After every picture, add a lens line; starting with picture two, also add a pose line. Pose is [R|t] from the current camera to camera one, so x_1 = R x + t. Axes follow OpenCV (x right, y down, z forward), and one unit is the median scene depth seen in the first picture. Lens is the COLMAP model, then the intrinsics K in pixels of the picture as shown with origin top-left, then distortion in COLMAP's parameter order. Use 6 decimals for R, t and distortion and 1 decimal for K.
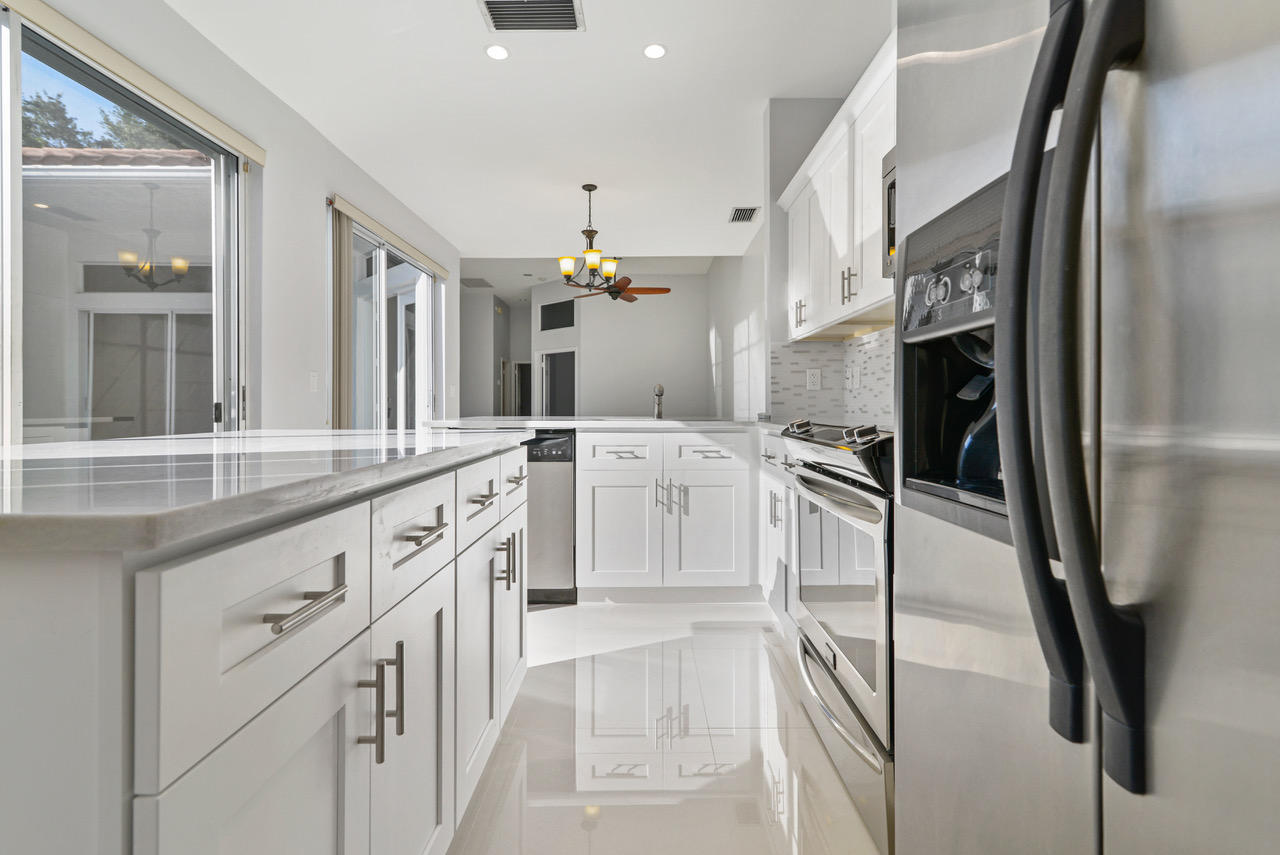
lens RADIAL K [[628.2, 0, 644.6], [0, 628.2, 378.6], [0, 0, 1]] dist [0.010183, -0.000013]
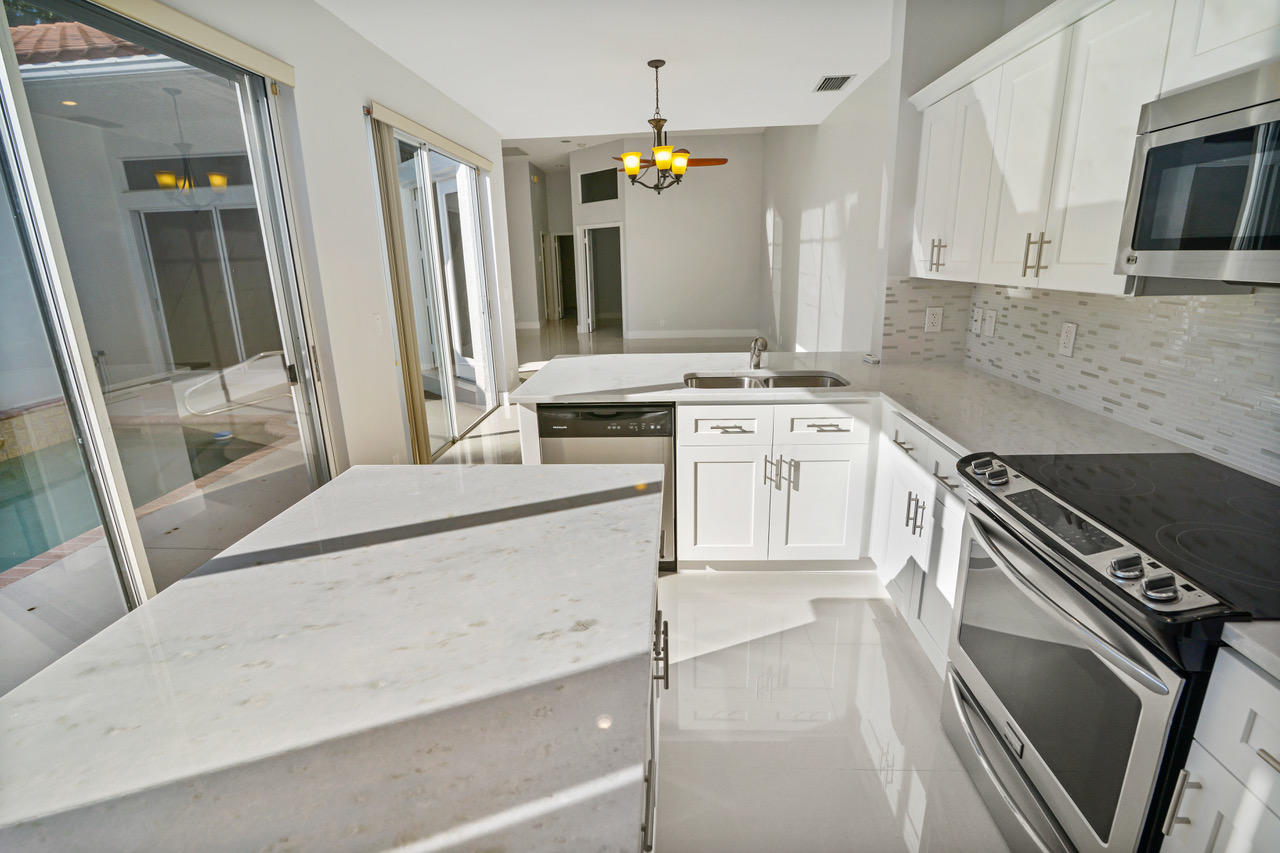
lens RADIAL K [[626.5, 0, 640.0], [0, 626.5, 426.5], [0, 0, 1]] dist [-0.024691, 0.000726]
pose [[0.997460, -0.003487, -0.071143, -0.084698], [0.023593, 0.958593, 0.283800, -0.122493], [0.067207, -0.284758, 0.956241, 0.113028]]
